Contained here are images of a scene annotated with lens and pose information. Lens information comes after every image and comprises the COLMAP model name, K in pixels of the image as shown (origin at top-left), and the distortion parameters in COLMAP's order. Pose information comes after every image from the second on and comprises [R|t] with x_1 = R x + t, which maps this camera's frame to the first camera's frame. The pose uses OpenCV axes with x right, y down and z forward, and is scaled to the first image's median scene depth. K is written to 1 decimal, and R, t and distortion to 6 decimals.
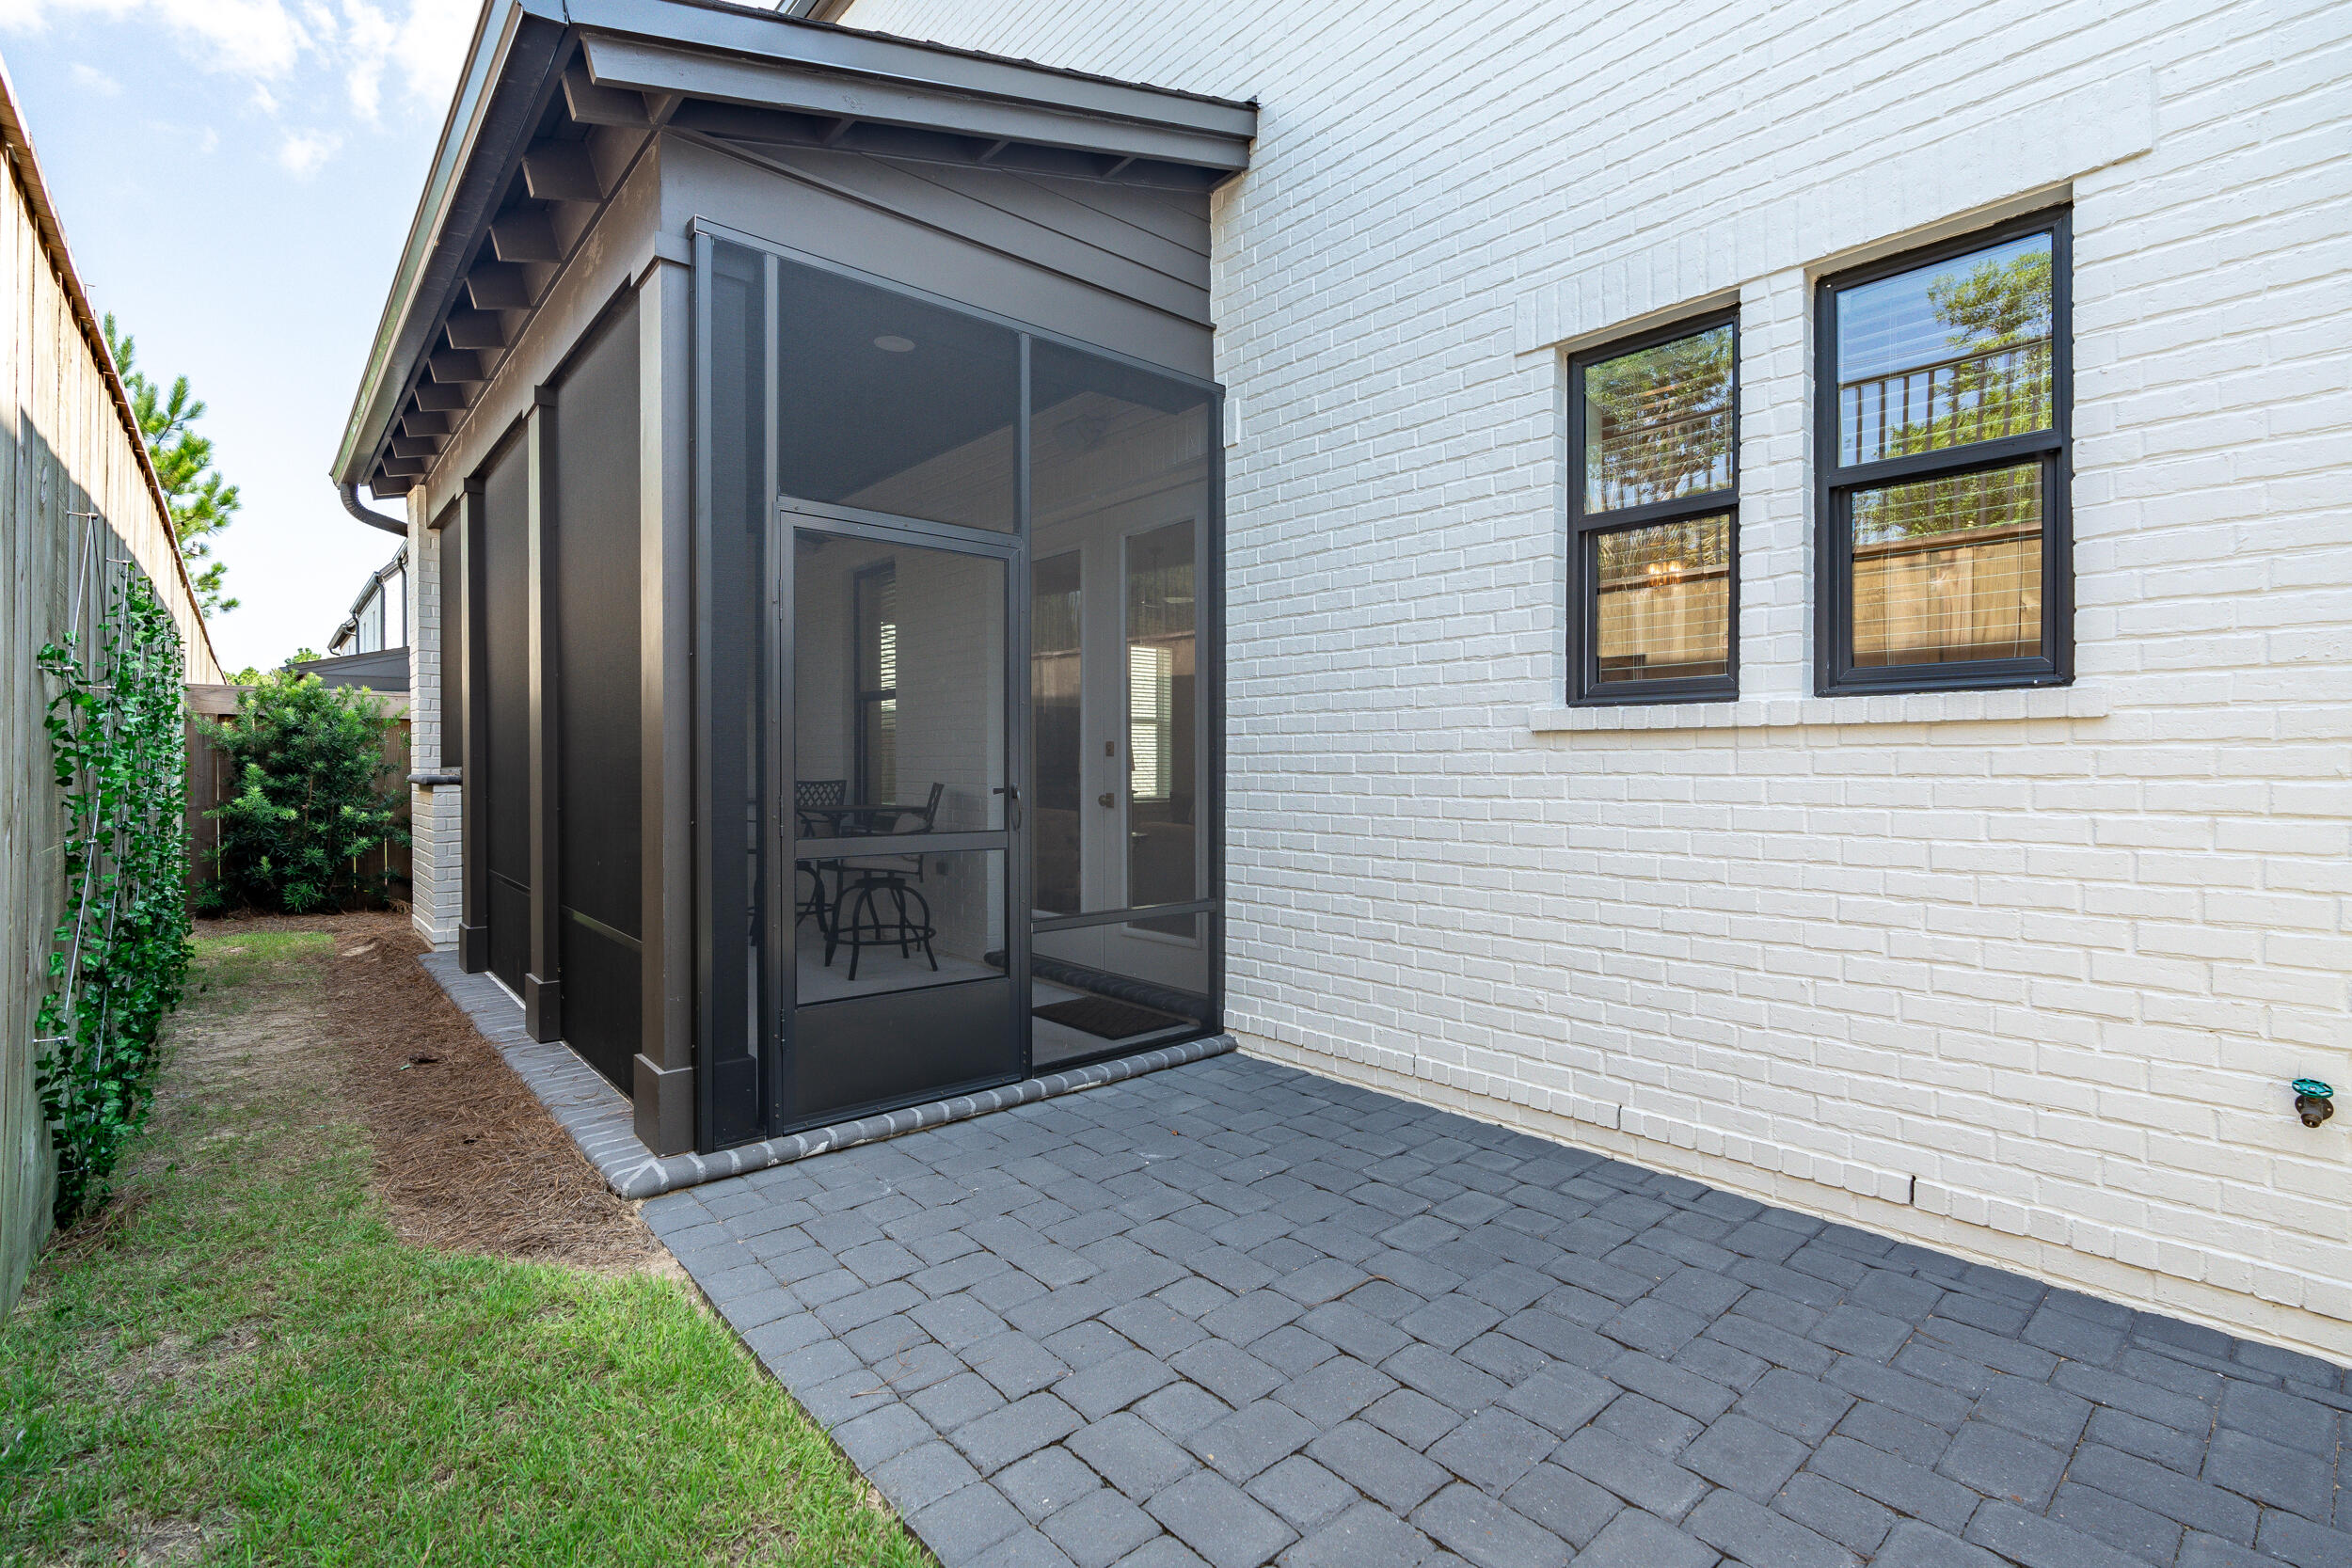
lens RADIAL K [[1079.5, 0, 1182.9], [0, 1079.5, 769.5], [0, 0, 1]] dist [-0.008570, 0.000765]
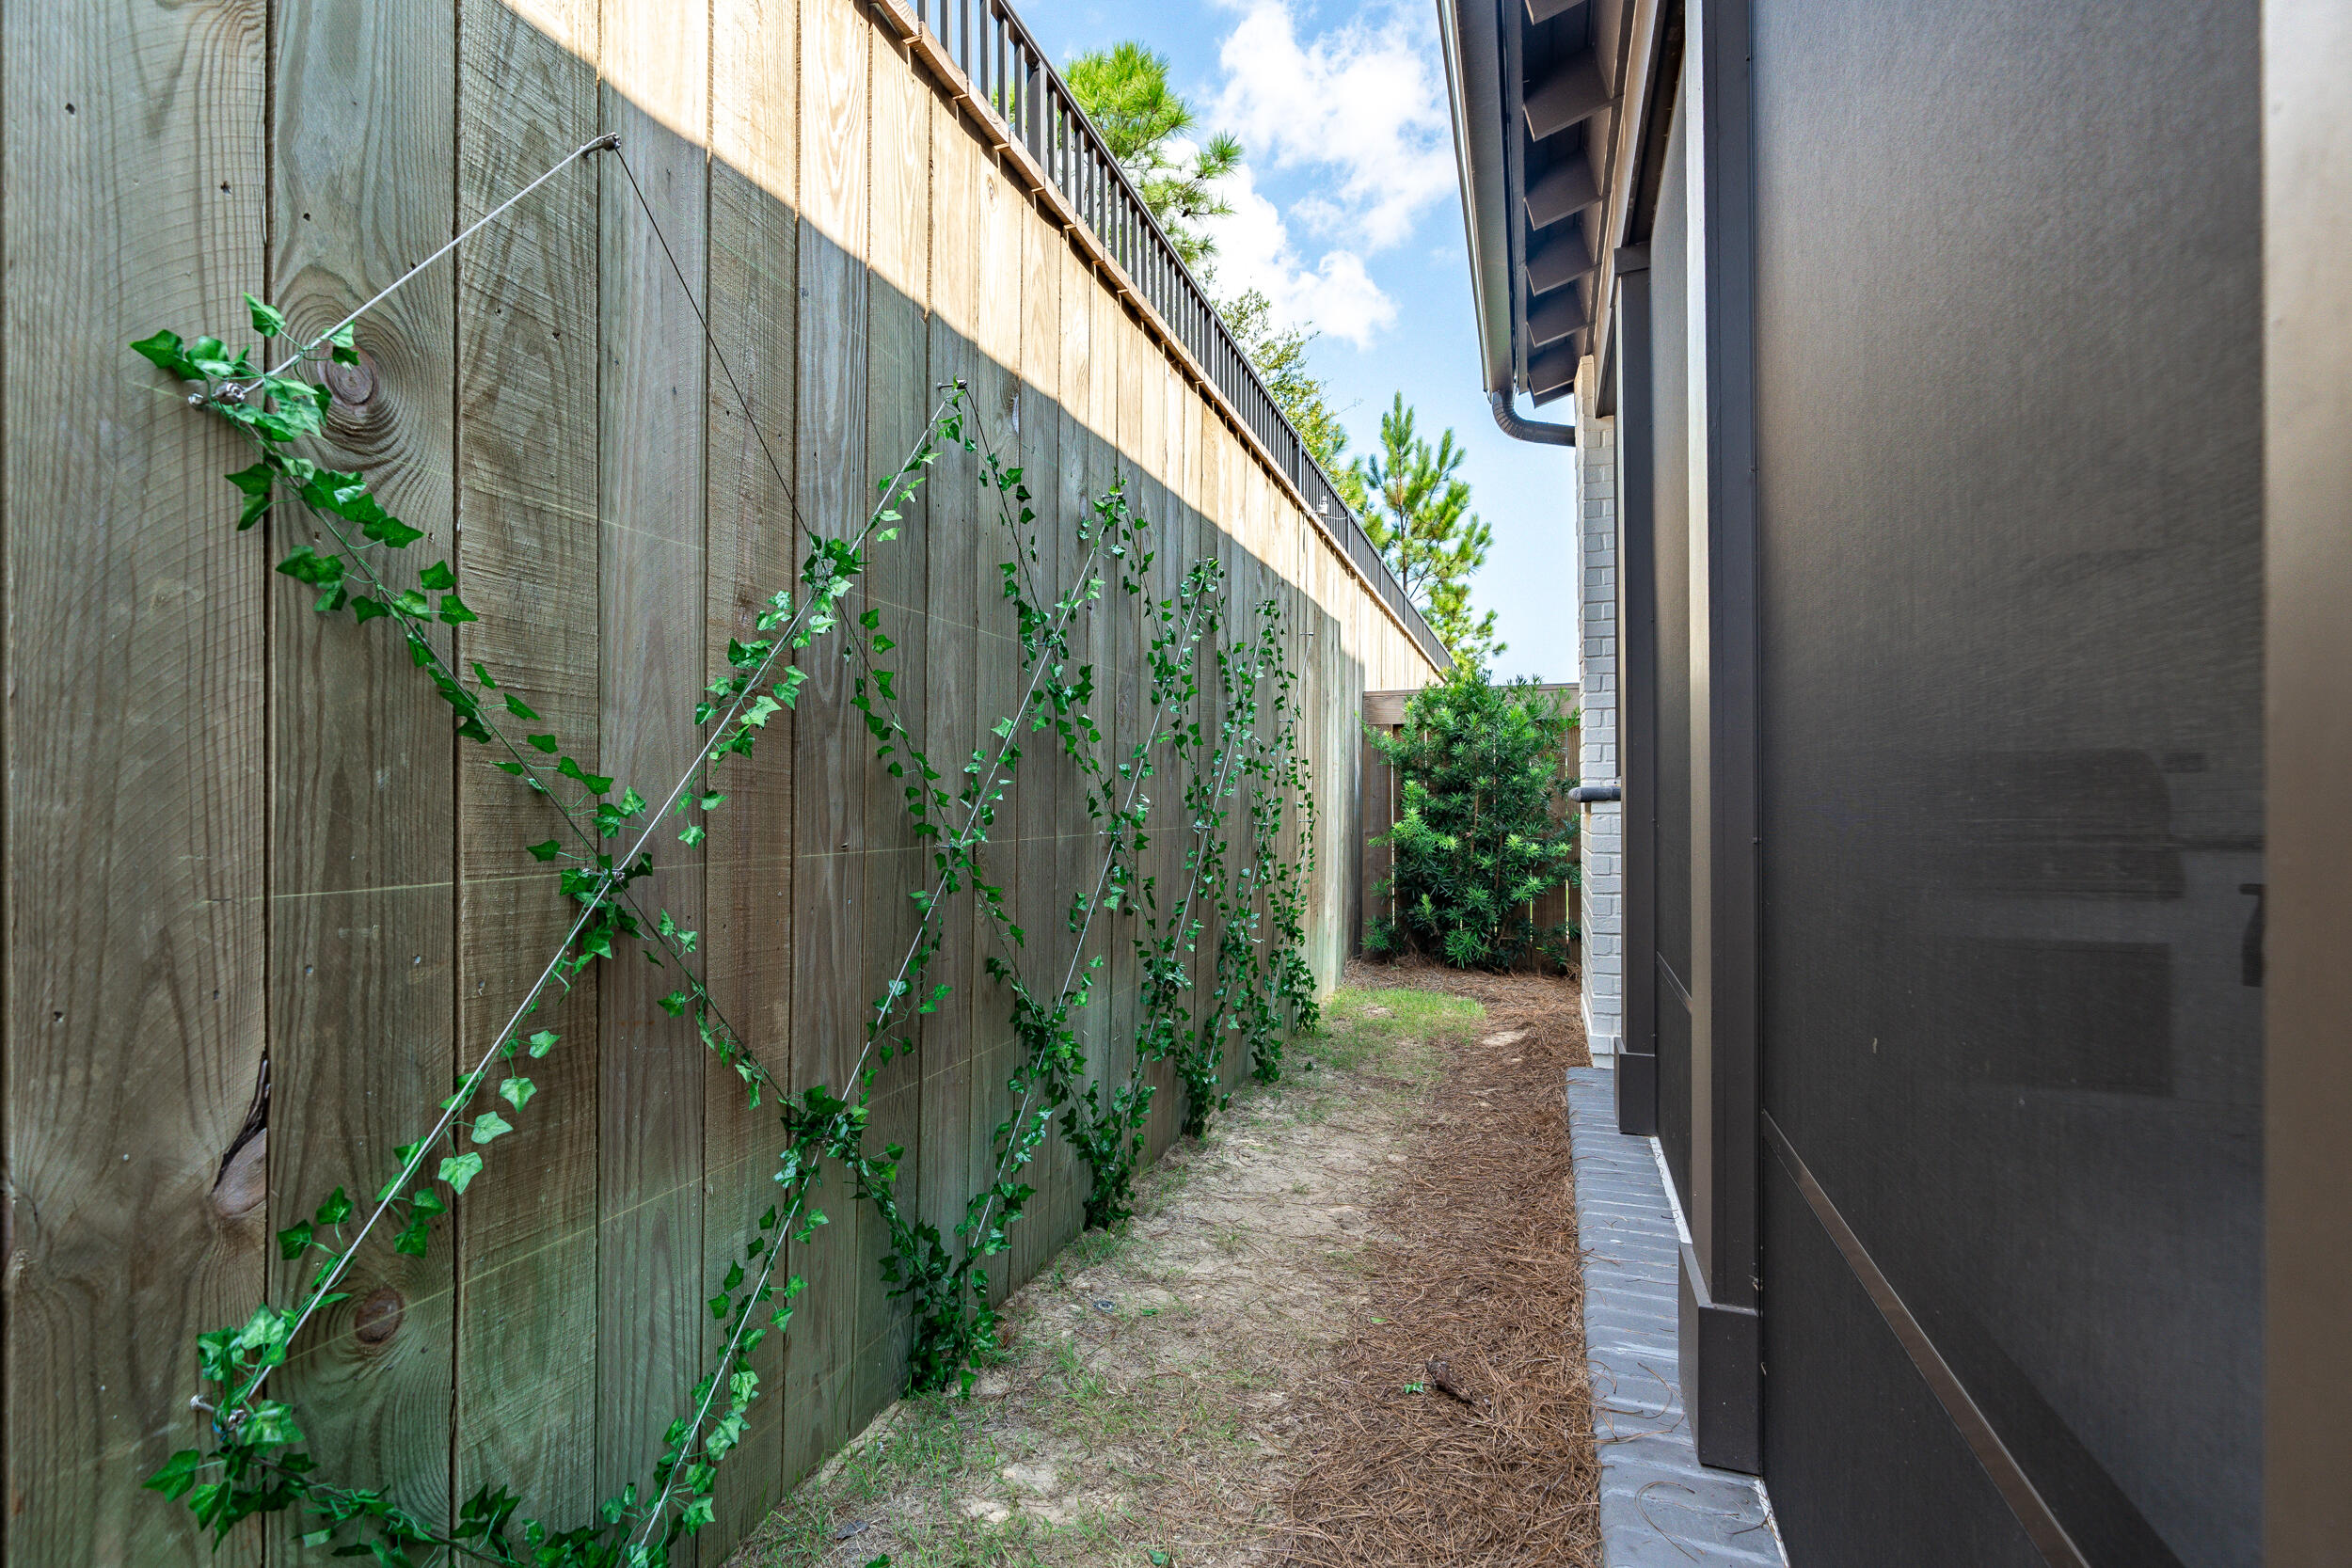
lens RADIAL K [[1138.1, 0, 1043.1], [0, 1138.1, 819.1], [0, 0, 1]] dist [-0.002195, 0.000074]
pose [[0.424590, 0.005805, -0.905367, -0.372756], [0.003938, 0.999958, 0.008259, 0.029608], [0.905377, -0.007072, 0.424549, 0.693351]]
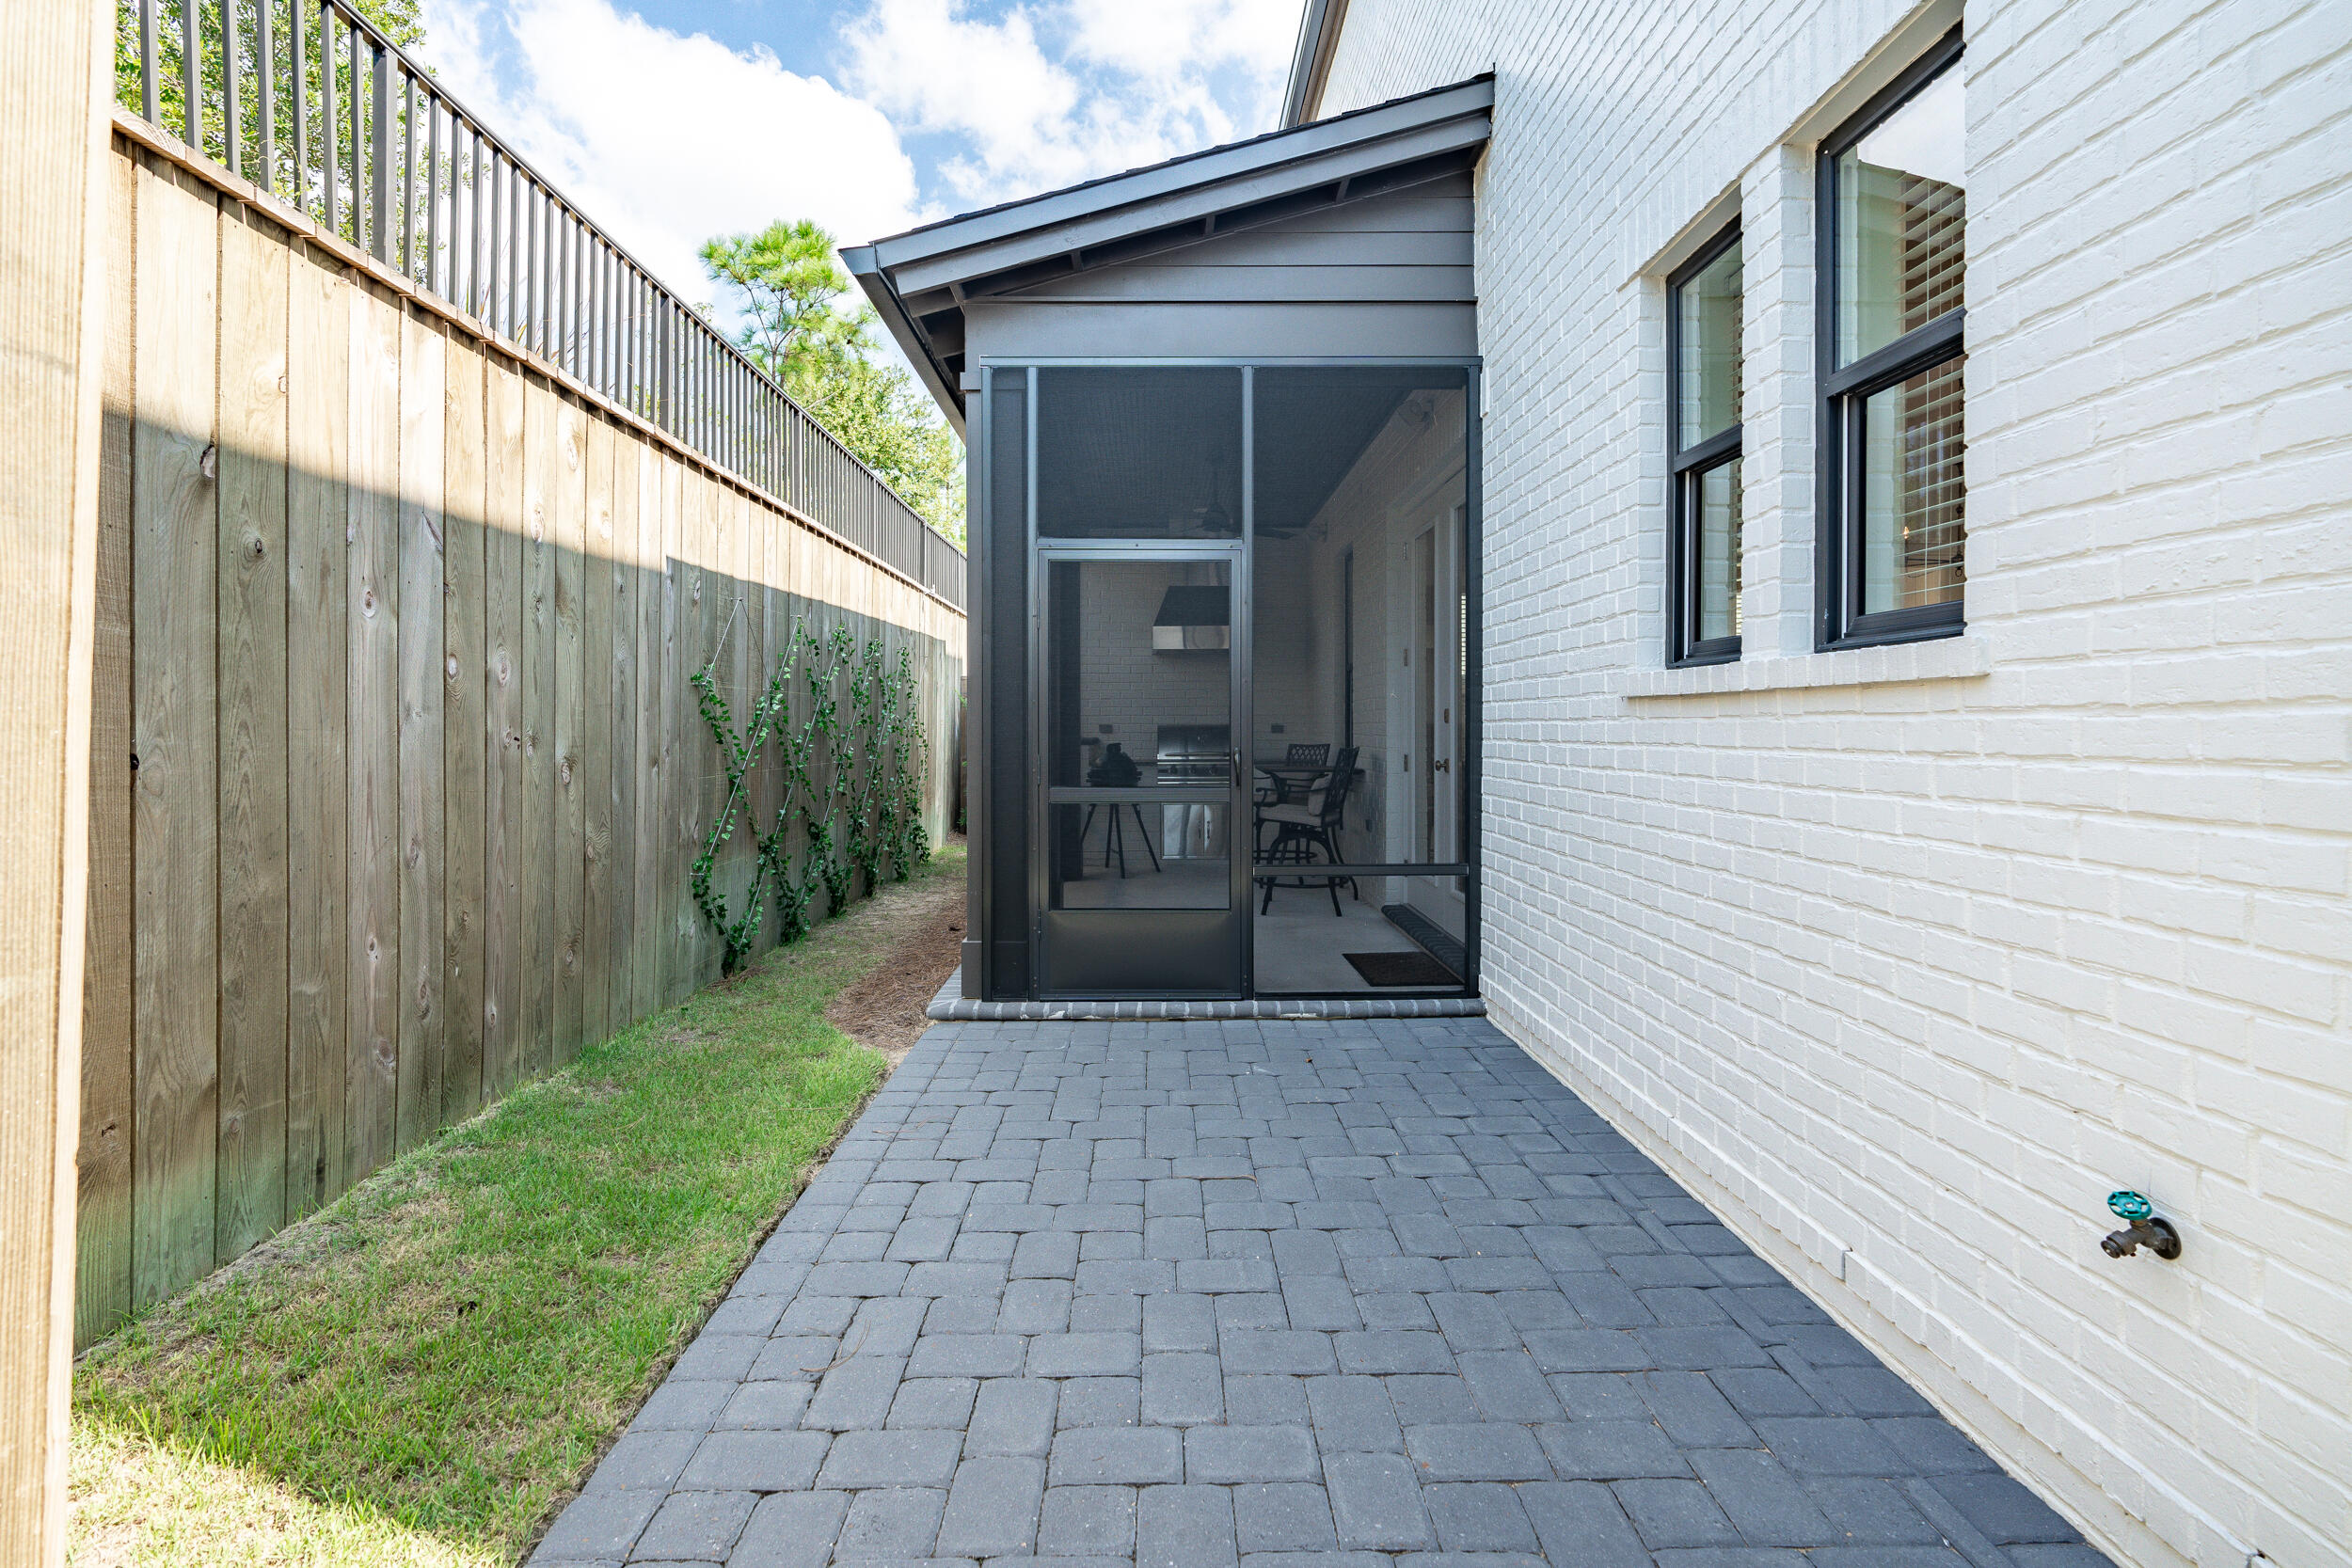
lens RADIAL K [[1114.9, 0, 1153.5], [0, 1114.9, 731.4], [0, 0, 1]] dist [-0.013719, 0.001366]
pose [[0.749751, 0.000804, -0.661719, 0.571757], [-0.000812, 1.000000, 0.000296, -0.006060], [0.661719, 0.000316, 0.749752, 0.019992]]
